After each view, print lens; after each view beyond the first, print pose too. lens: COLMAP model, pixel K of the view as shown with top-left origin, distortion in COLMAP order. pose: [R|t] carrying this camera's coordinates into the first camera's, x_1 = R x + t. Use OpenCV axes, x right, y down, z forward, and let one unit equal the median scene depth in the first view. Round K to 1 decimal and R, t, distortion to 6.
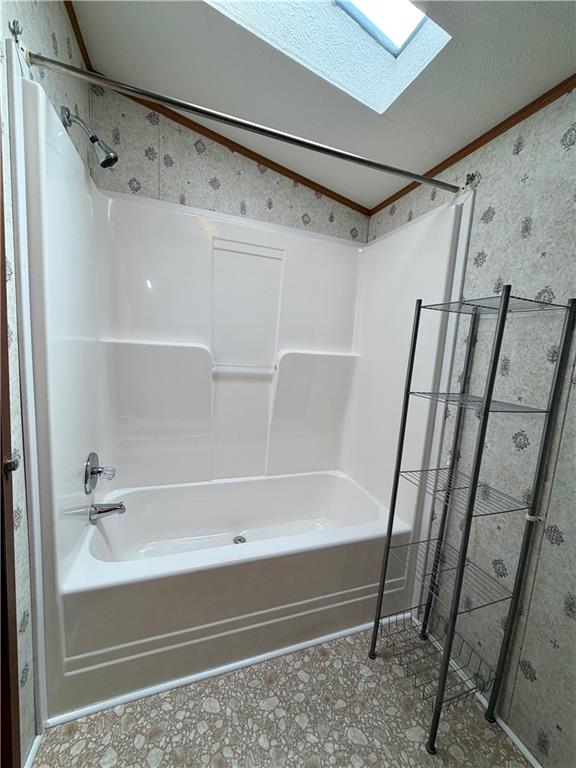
lens RADIAL K [[305.4, 0, 289.2], [0, 305.4, 381.8], [0, 0, 1]] dist [-0.003810, 0.000659]
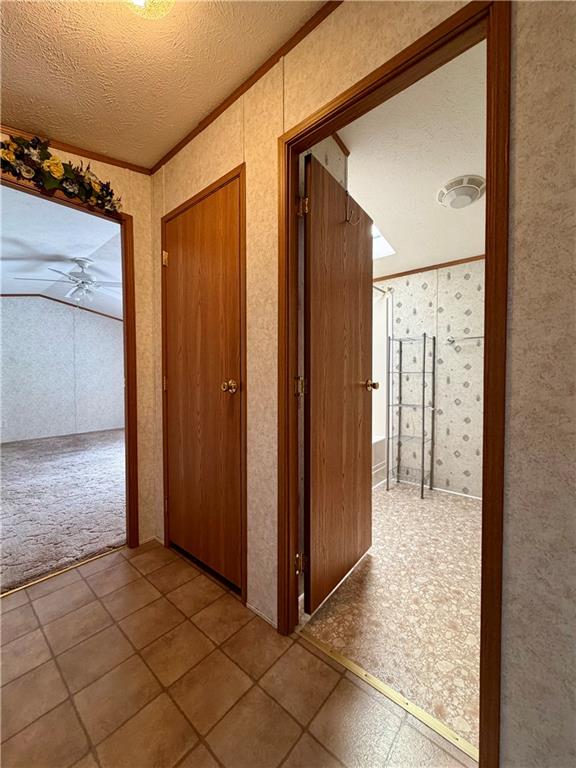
lens RADIAL K [[305.4, 0, 288.6], [0, 305.4, 380.6], [0, 0, 1]] dist [-0.003810, 0.000659]
pose [[0.868088, -0.092356, 0.487744, -1.746266], [0.131185, 0.990292, -0.045968, 0.118383], [-0.478763, 0.103889, 0.871776, -0.893106]]
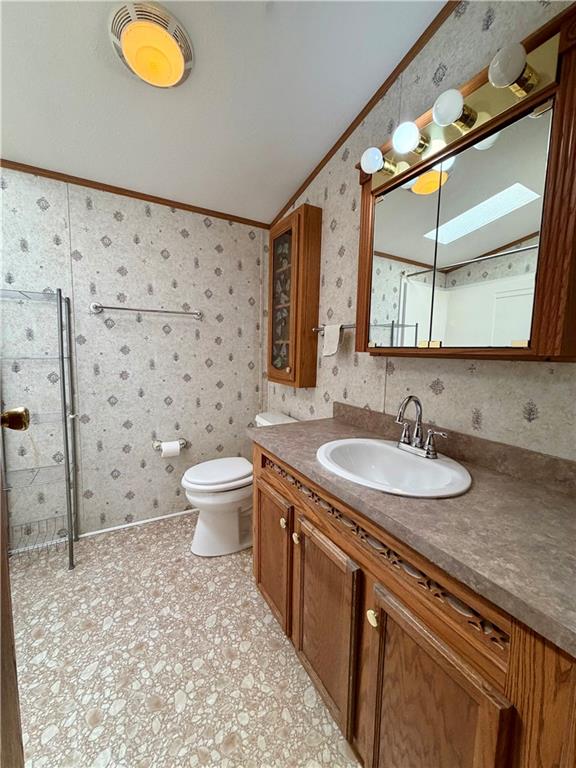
lens RADIAL K [[305.4, 0, 290.0], [0, 305.4, 383.3], [0, 0, 1]] dist [-0.003810, 0.000659]
pose [[-0.157919, -0.179094, 0.971075, -1.106346], [0.087506, 0.977008, 0.194419, 0.008083], [-0.983567, 0.115677, -0.138617, -0.057652]]
